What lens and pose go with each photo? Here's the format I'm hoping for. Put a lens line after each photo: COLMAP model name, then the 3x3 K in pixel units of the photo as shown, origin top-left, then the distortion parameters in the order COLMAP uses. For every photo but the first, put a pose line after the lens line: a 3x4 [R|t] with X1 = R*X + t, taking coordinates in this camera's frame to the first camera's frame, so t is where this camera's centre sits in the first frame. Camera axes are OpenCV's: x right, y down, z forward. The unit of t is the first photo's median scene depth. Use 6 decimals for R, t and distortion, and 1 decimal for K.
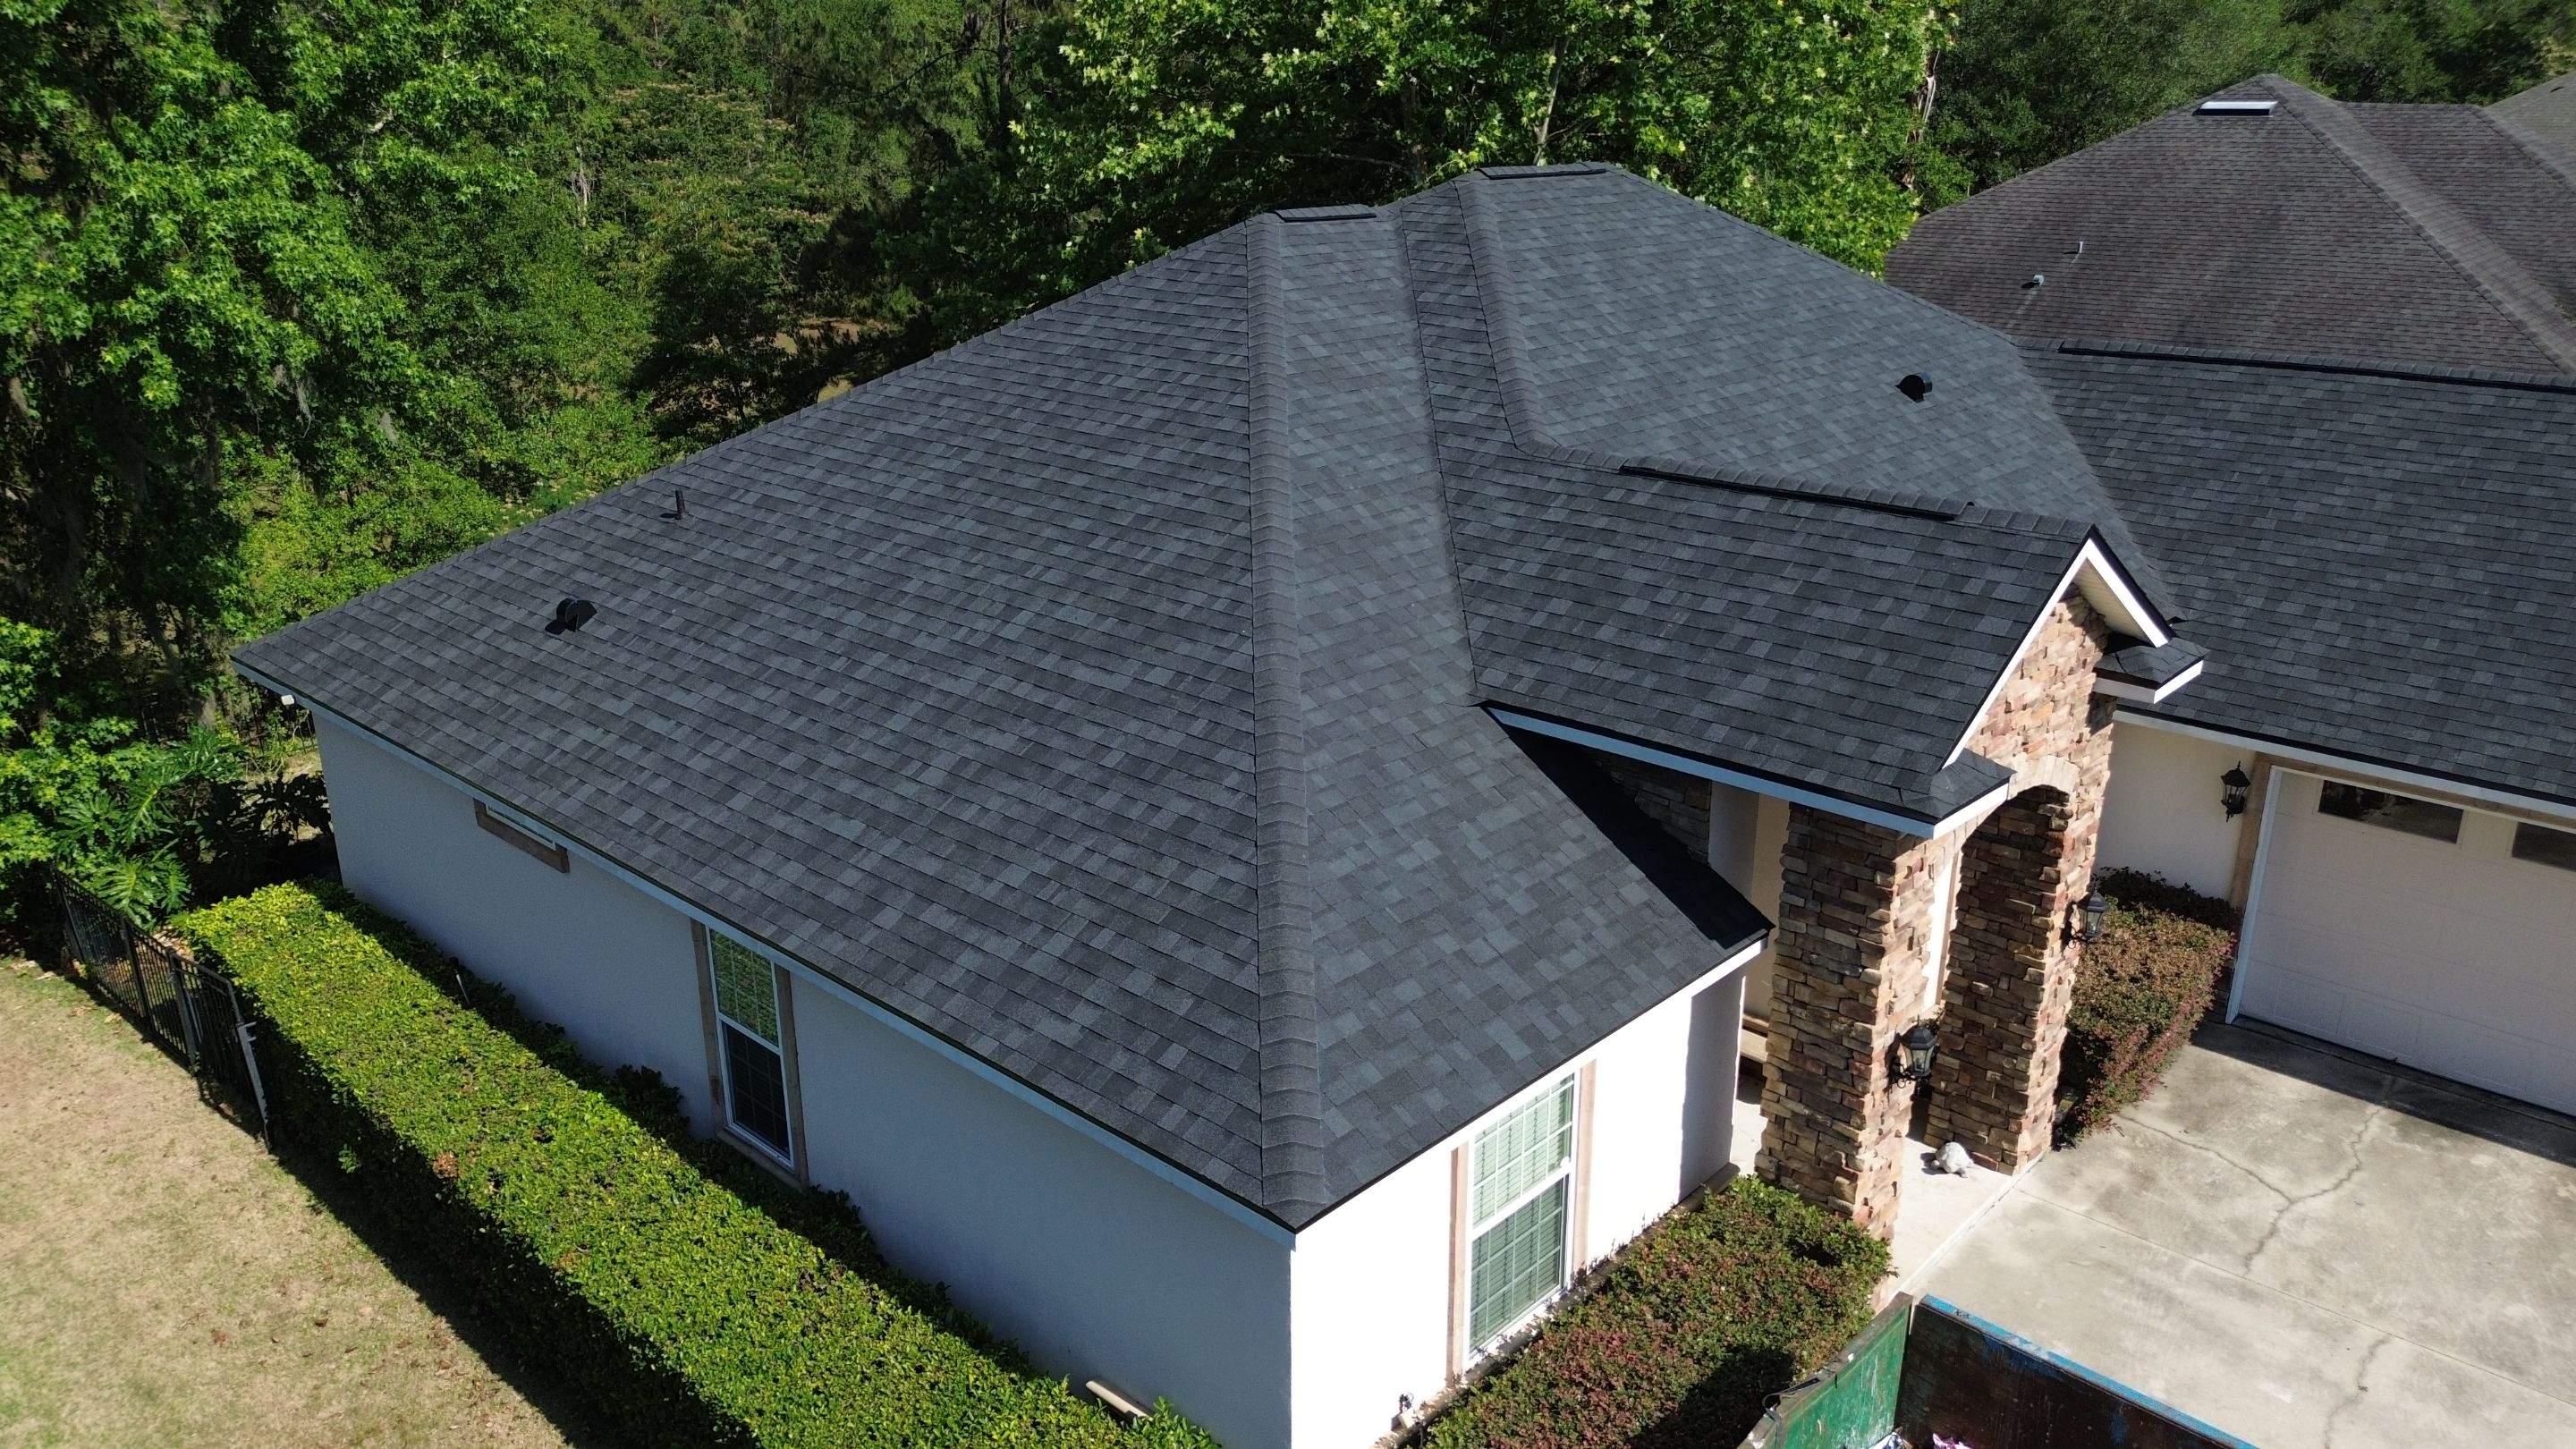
lens RADIAL K [[1828.4, 0, 1292.5], [0, 1828.4, 719.3], [0, 0, 1]] dist [0.072554, -0.071213]
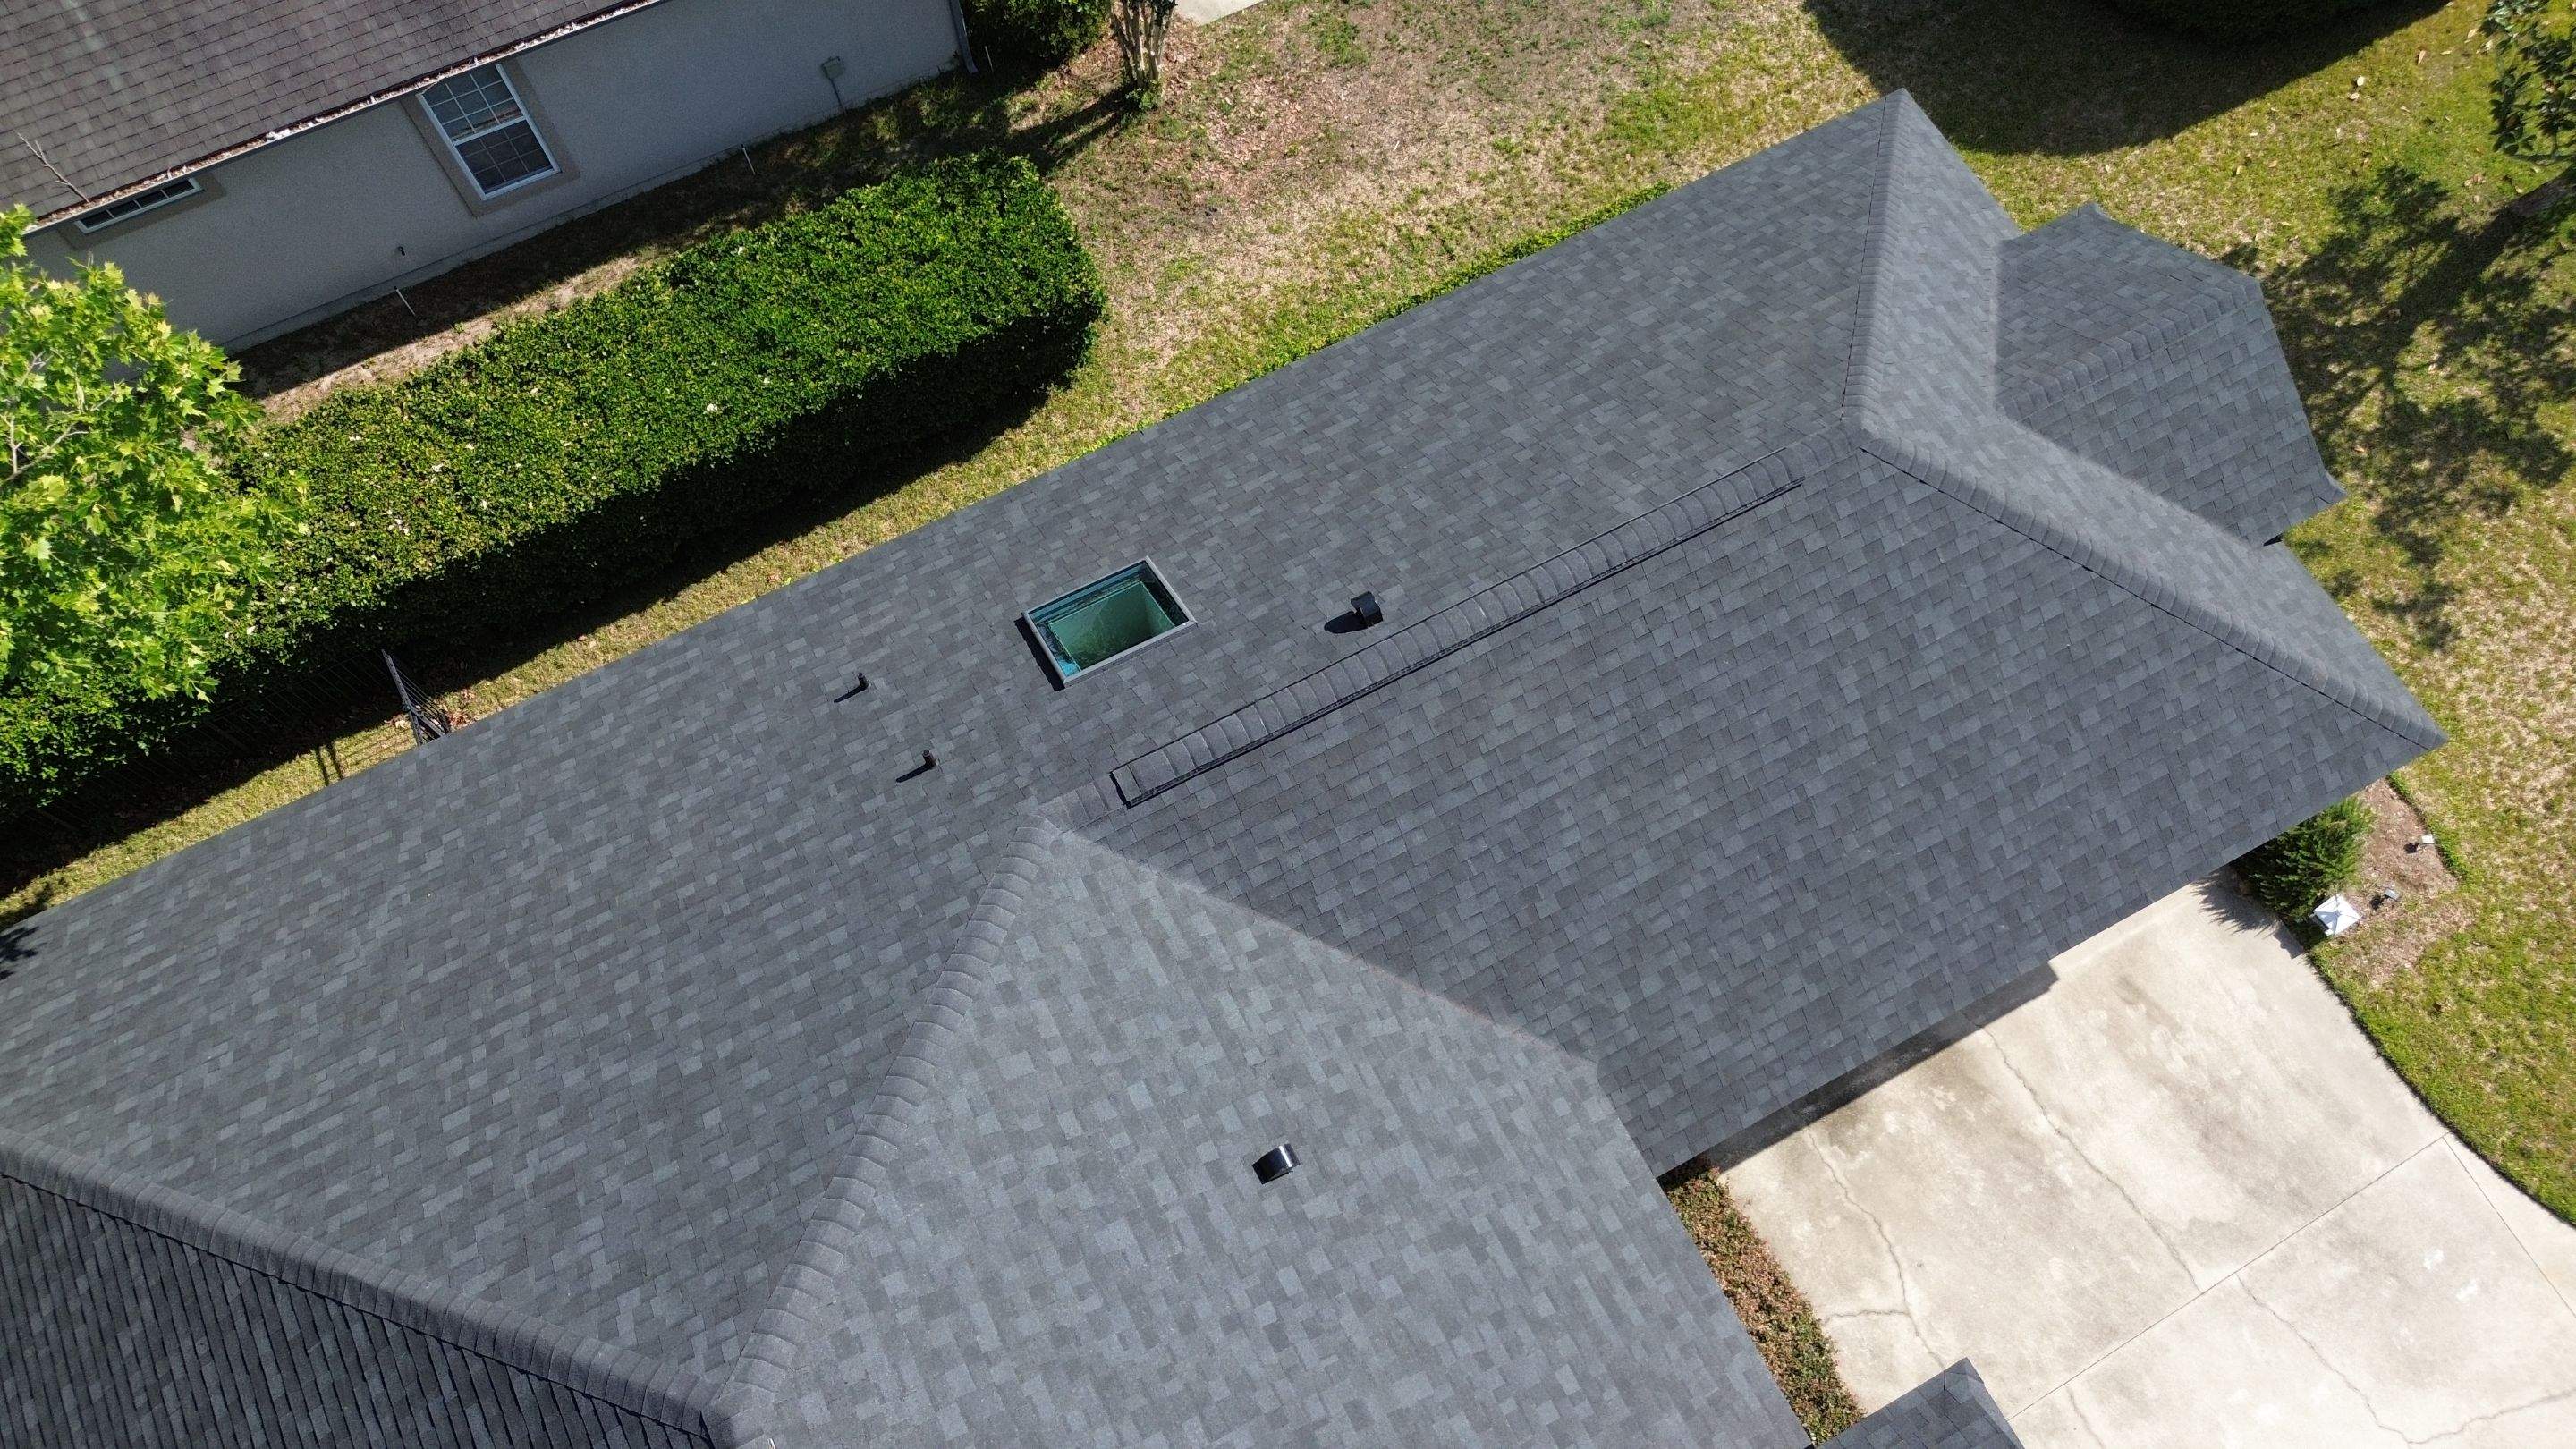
lens RADIAL K [[1828.4, 0, 1295.5], [0, 1828.4, 721.0], [0, 0, 1]] dist [0.072554, -0.071213]
pose [[0.332830, -0.867176, 0.370445, 0.280866], [0.307685, 0.471210, 0.826614, -1.120630], [-0.891378, -0.161141, 0.423650, 0.906485]]
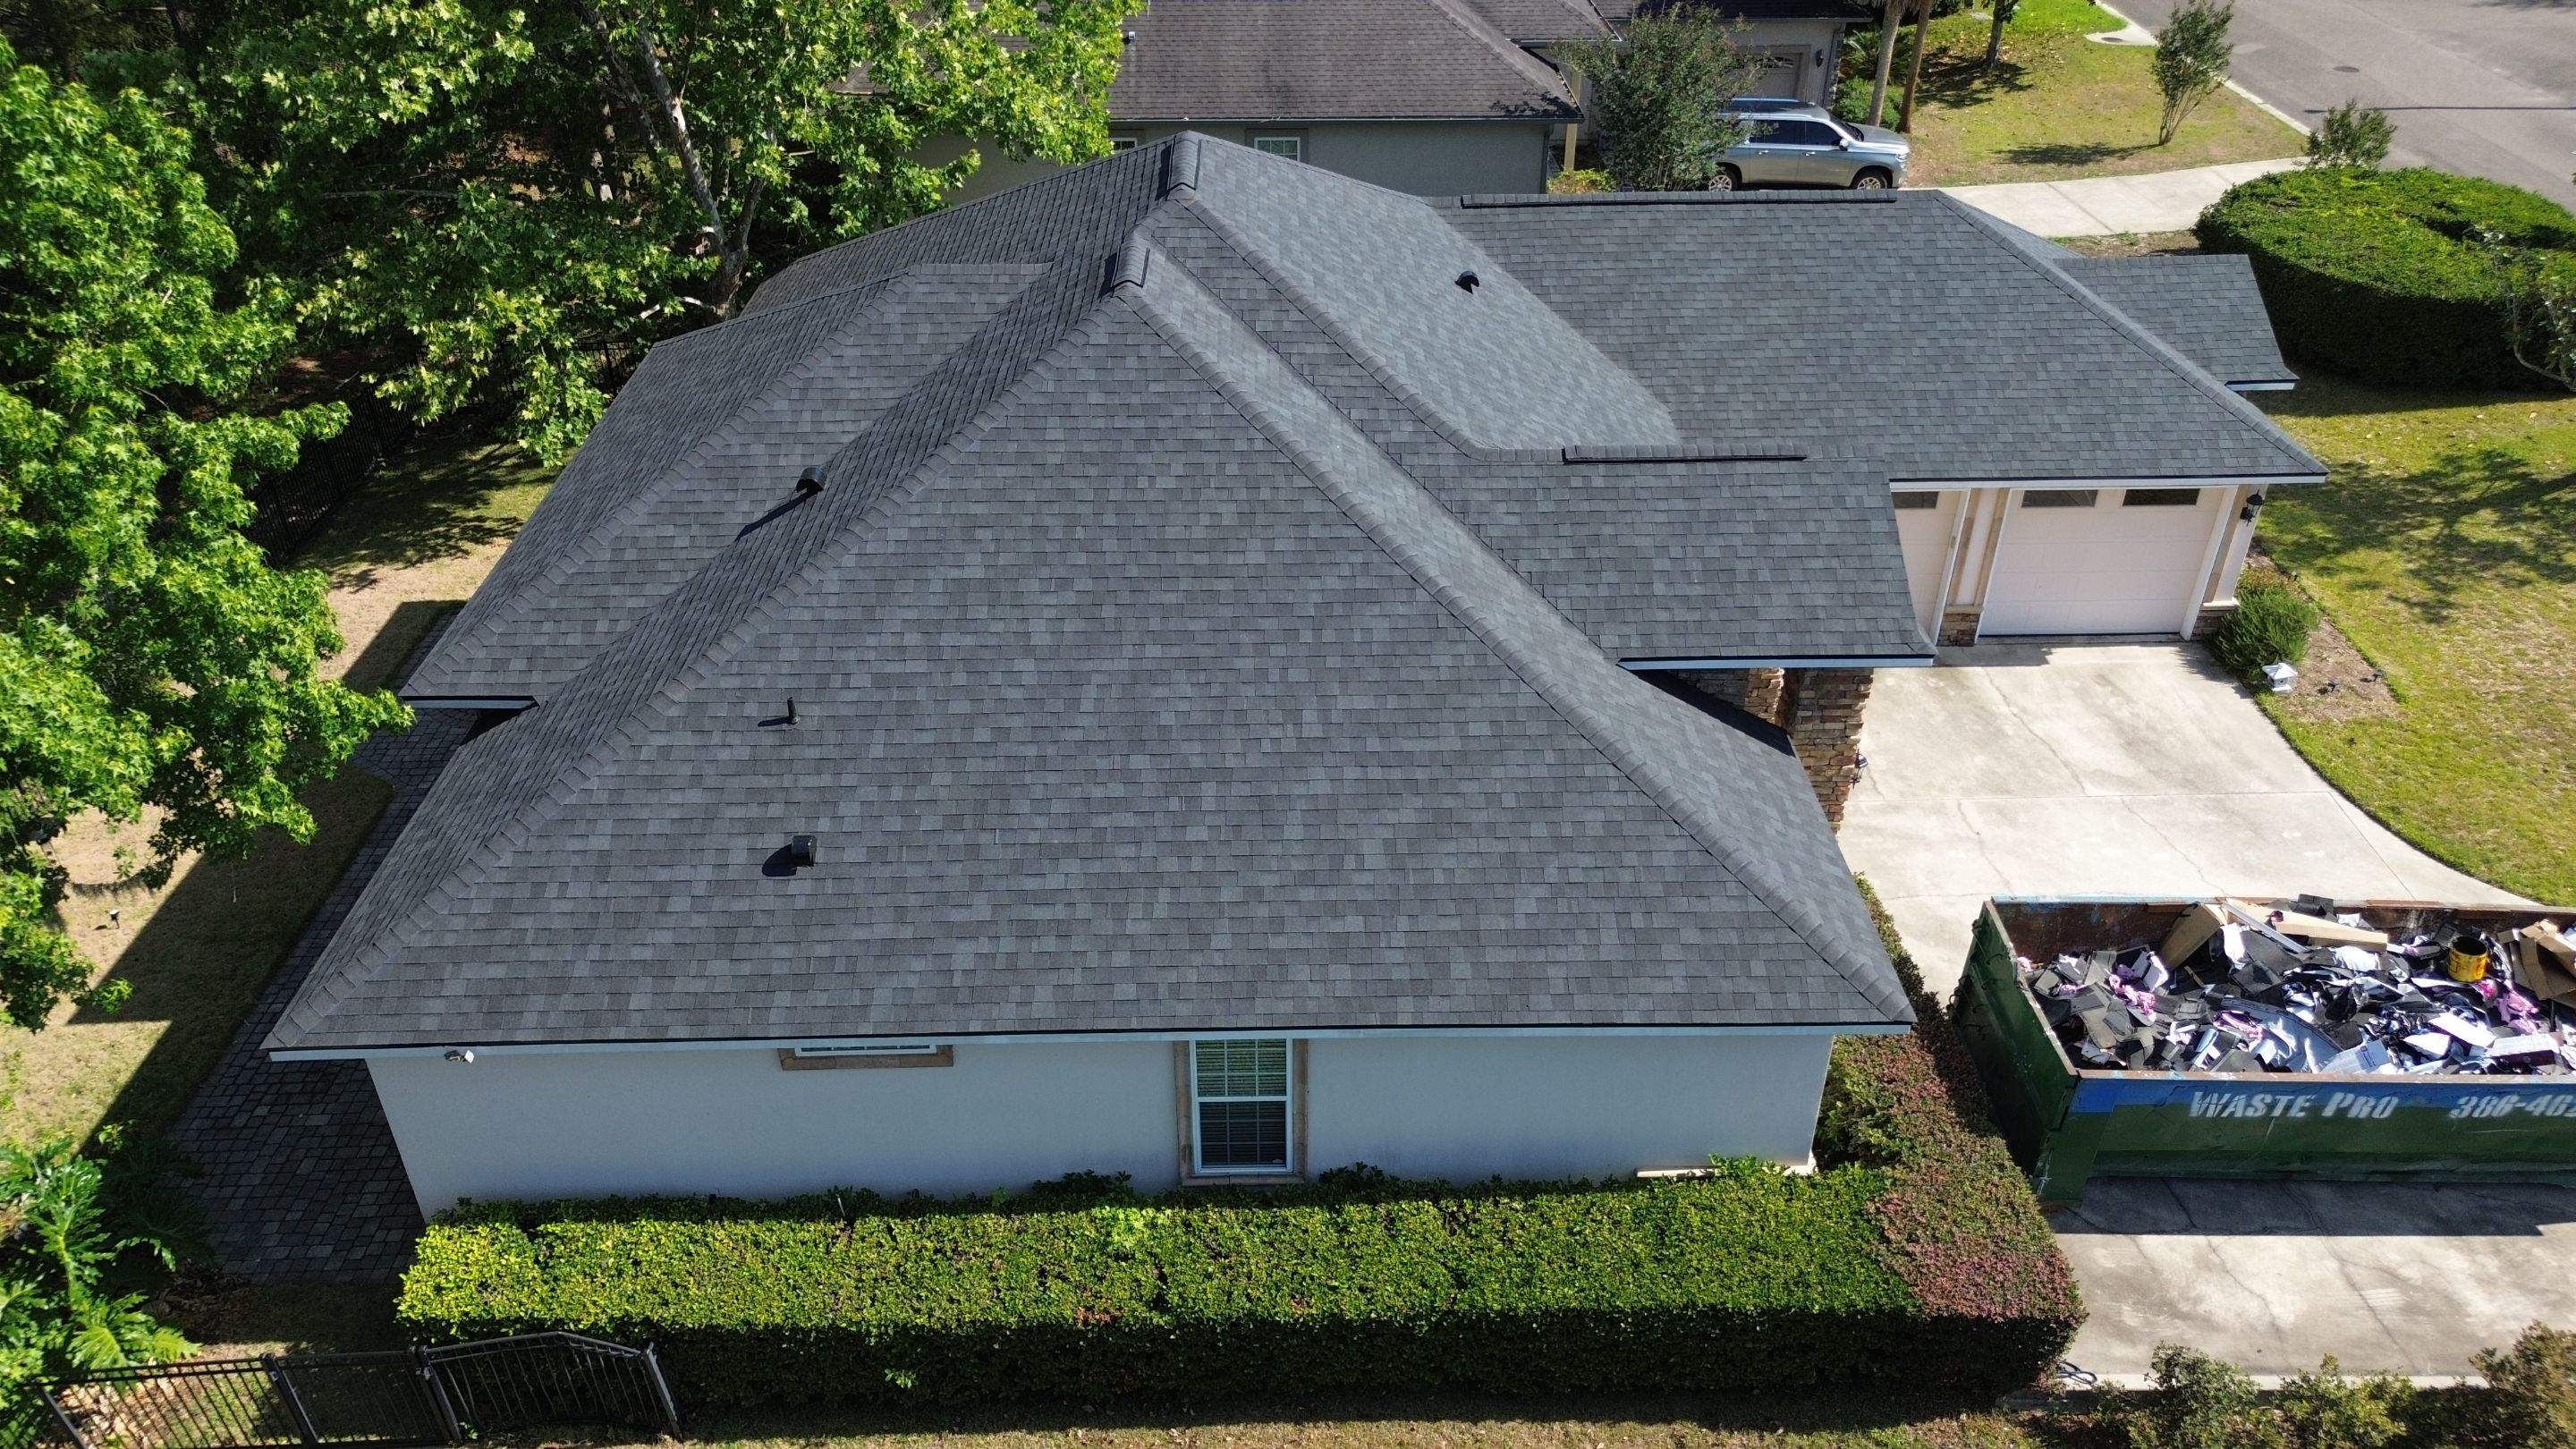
lens RADIAL K [[1828.4, 0, 1297.5], [0, 1828.4, 719.9], [0, 0, 1]] dist [0.072554, -0.071213]
pose [[0.718691, -0.377275, 0.584077, -0.854889], [0.224597, 0.920931, 0.318500, -0.438775], [-0.658057, -0.097721, 0.746600, 0.049733]]
